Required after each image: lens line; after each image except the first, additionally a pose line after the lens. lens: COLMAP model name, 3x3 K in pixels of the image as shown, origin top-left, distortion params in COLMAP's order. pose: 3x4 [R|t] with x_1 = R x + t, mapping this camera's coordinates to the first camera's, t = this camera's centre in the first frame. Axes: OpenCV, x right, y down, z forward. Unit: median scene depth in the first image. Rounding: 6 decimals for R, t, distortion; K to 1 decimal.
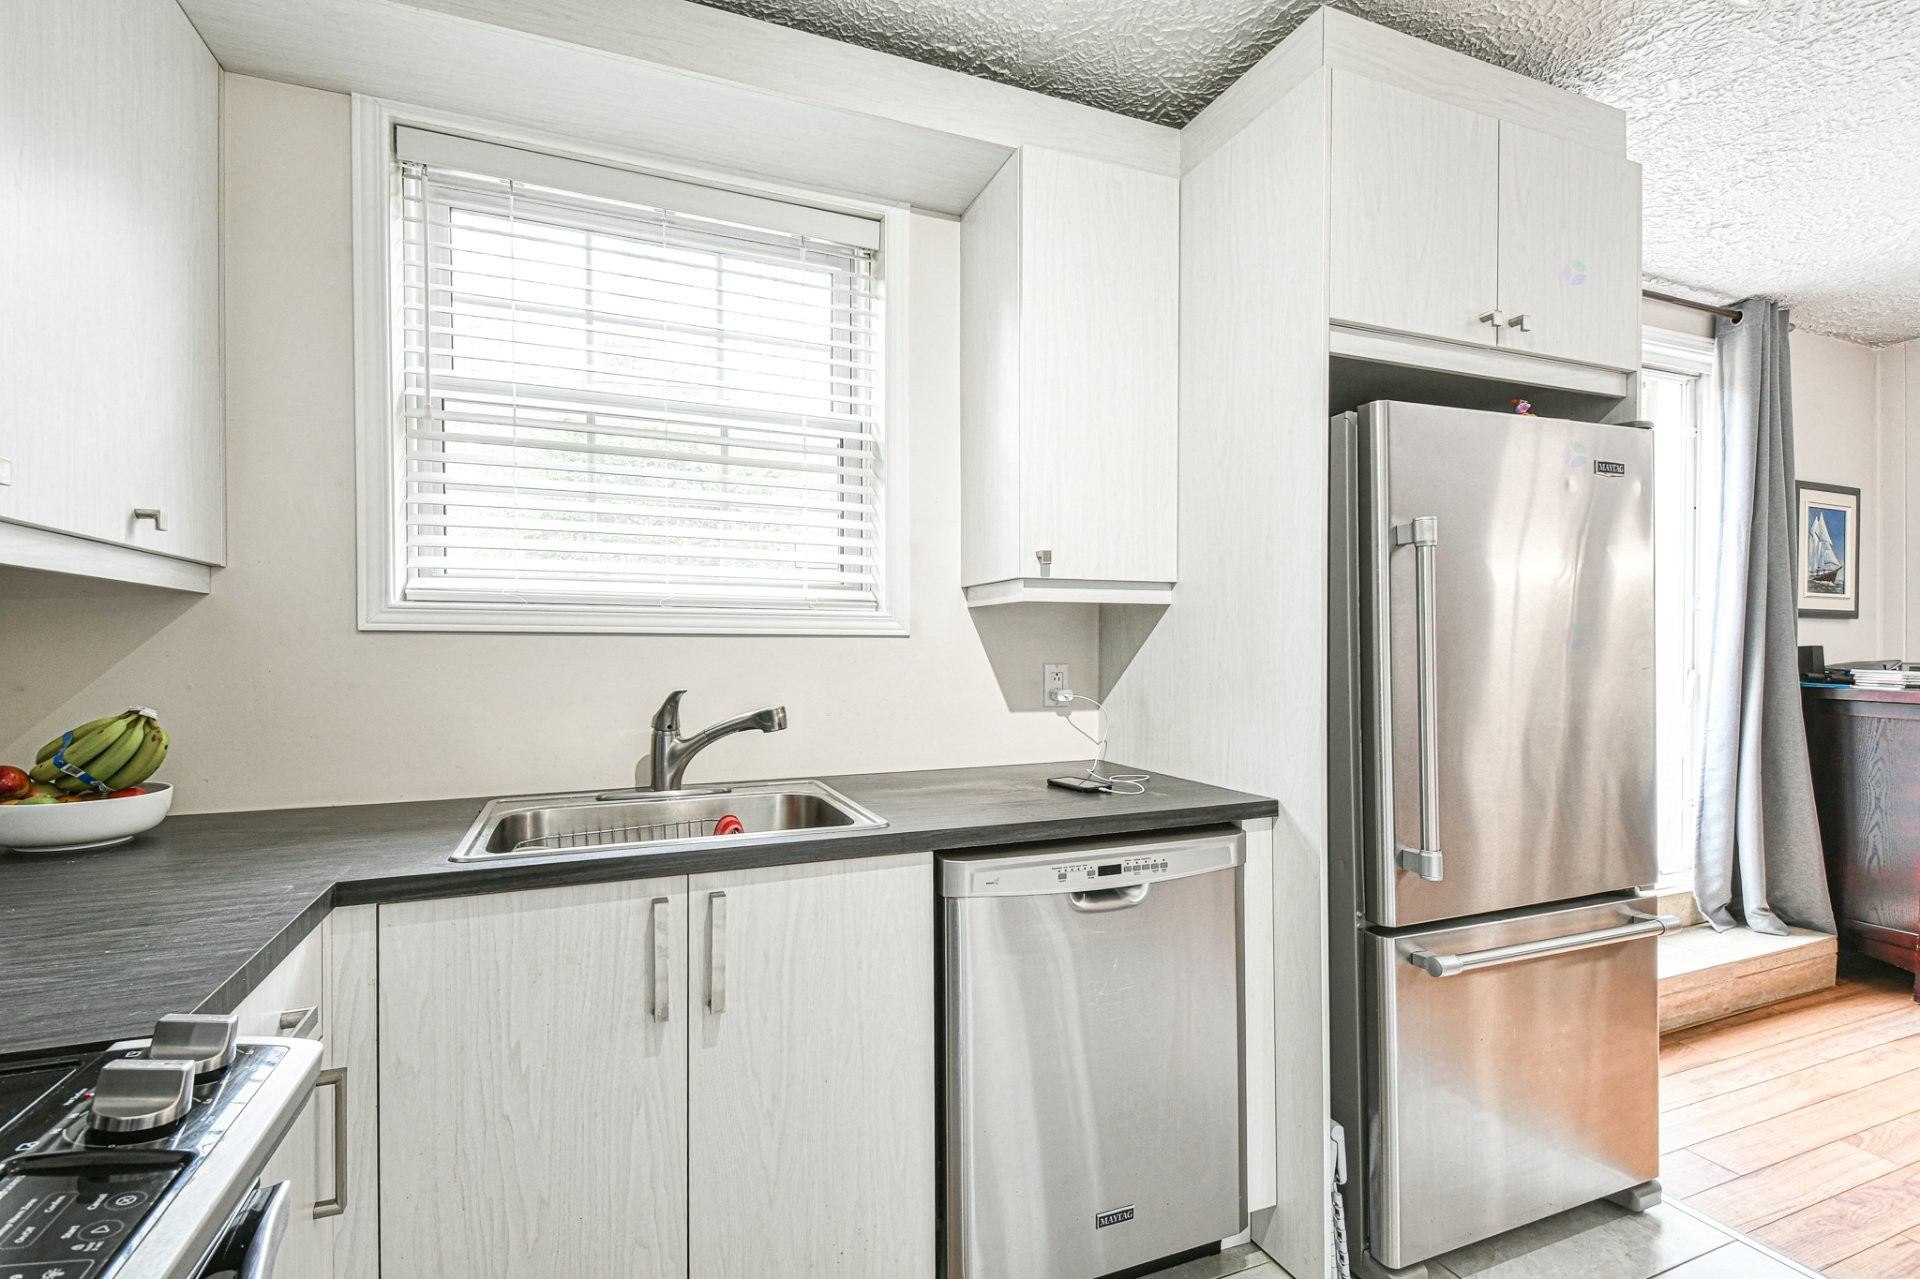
lens RADIAL K [[879.4, 0, 952.9], [0, 879.4, 650.5], [0, 0, 1]] dist [0.017706, -0.009756]
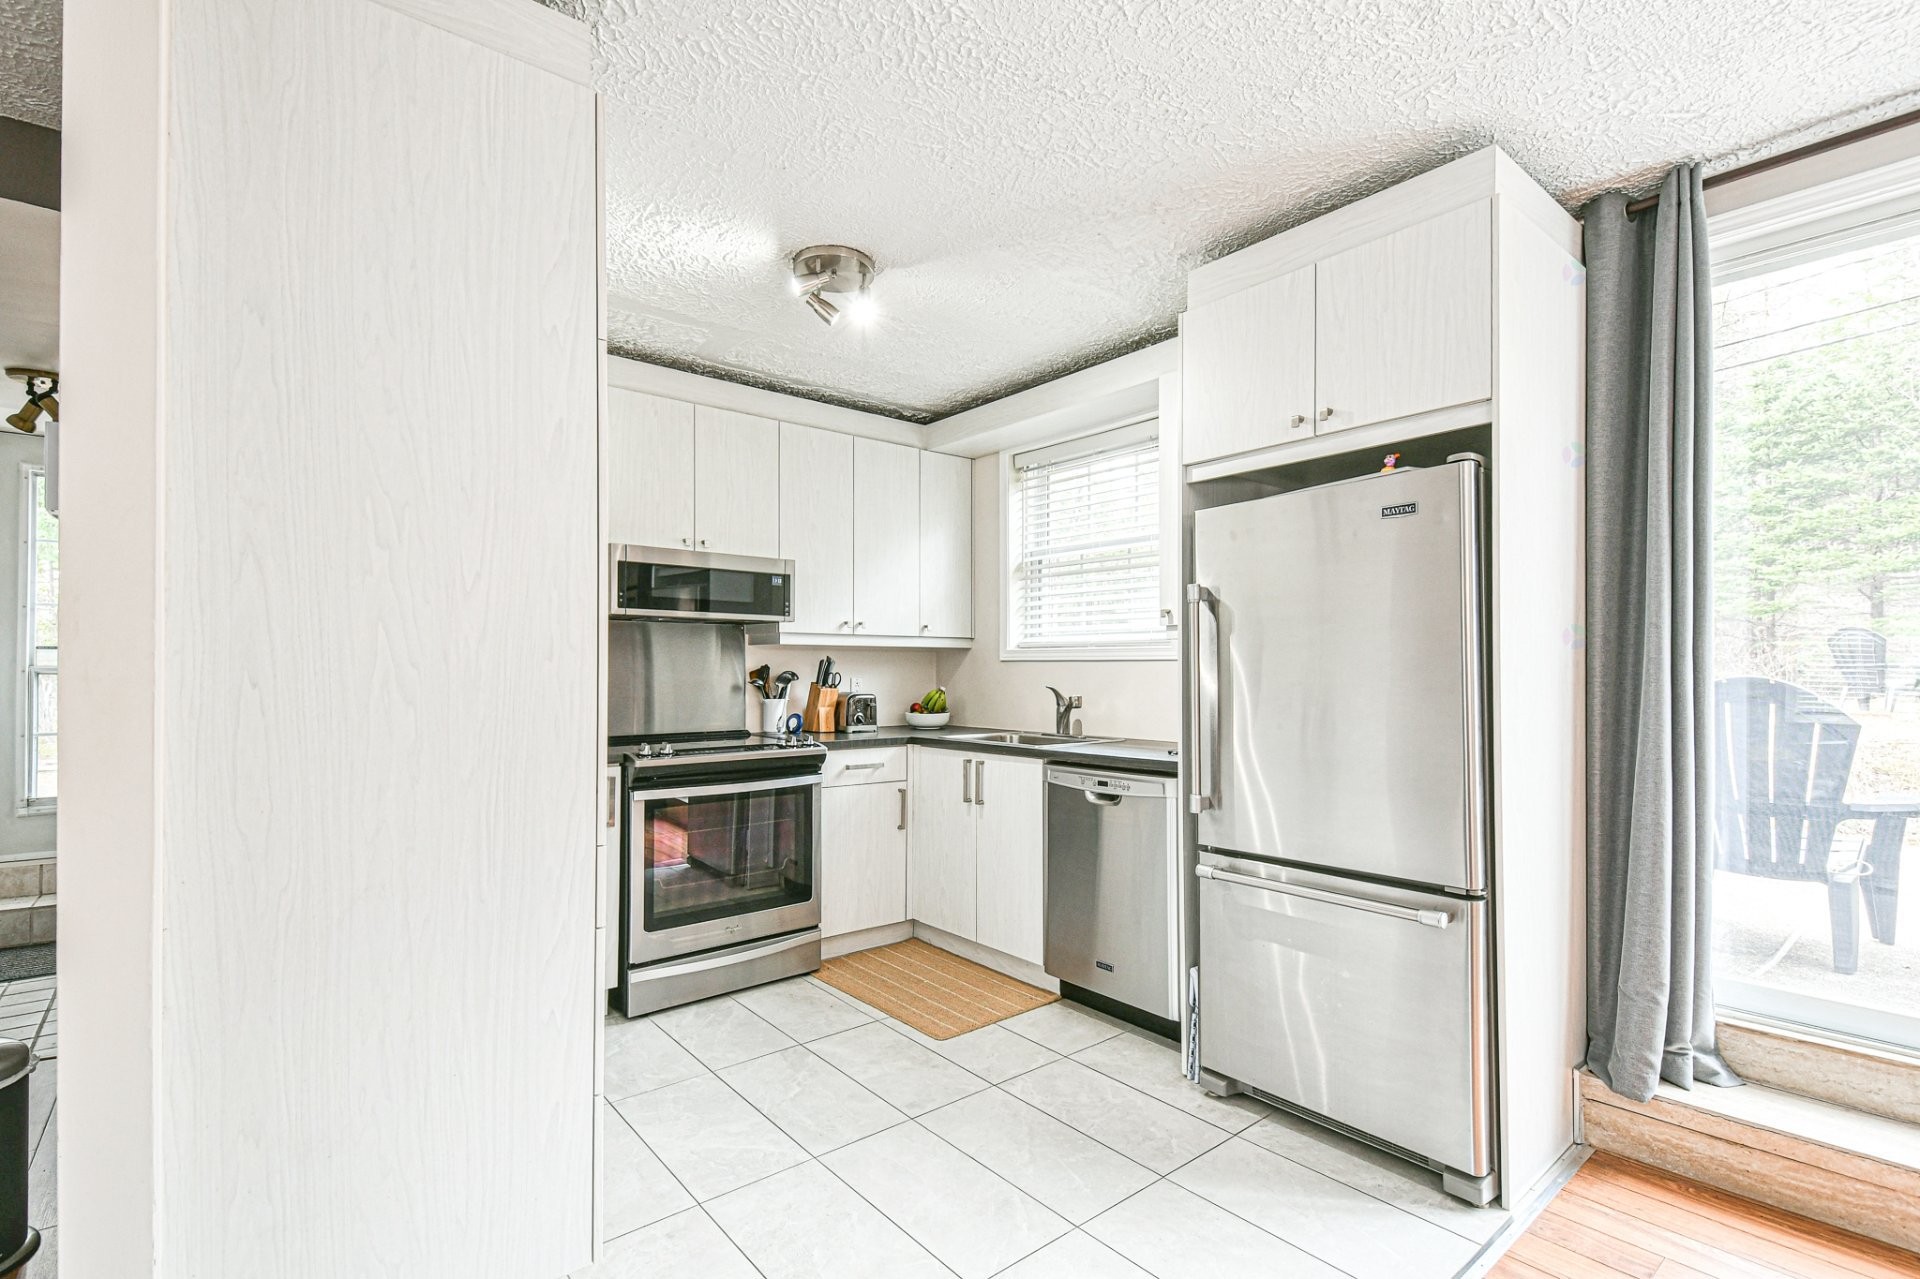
lens RADIAL K [[879.4, 0, 952.9], [0, 879.4, 650.5], [0, 0, 1]] dist [0.017706, -0.009756]
pose [[0.294634, -0.018188, -0.955437, 1.867639], [0.000766, 0.999823, -0.018797, -0.004197], [0.955610, 0.004806, 0.294595, 0.120748]]
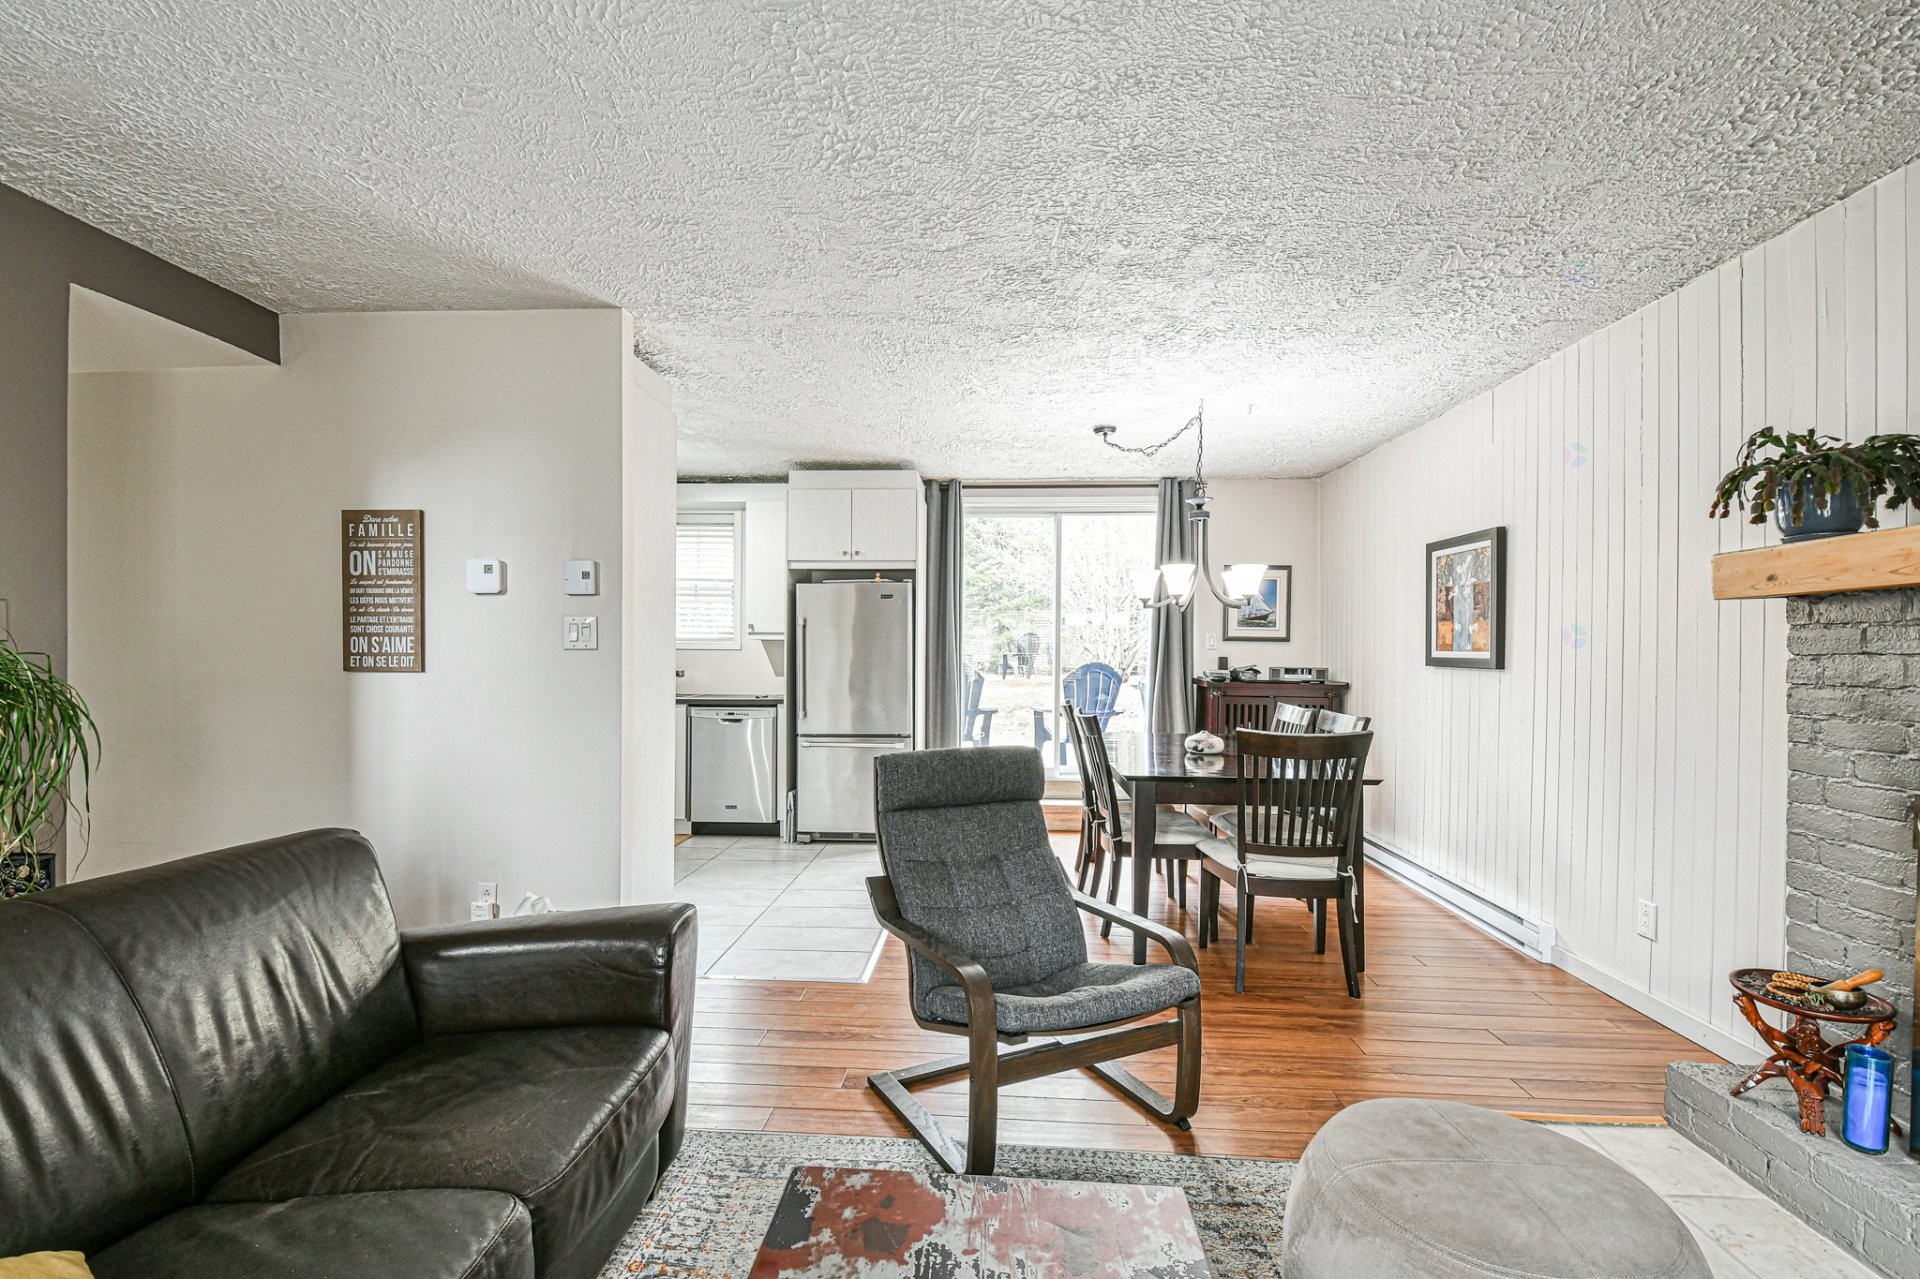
lens RADIAL K [[879.4, 0, 952.9], [0, 879.4, 650.5], [0, 0, 1]] dist [0.017706, -0.009756]
pose [[0.905780, 0.004112, -0.423729, 2.521181], [-0.006889, 0.999964, -0.005024, -0.008114], [0.423693, 0.007470, 0.905775, -1.882244]]
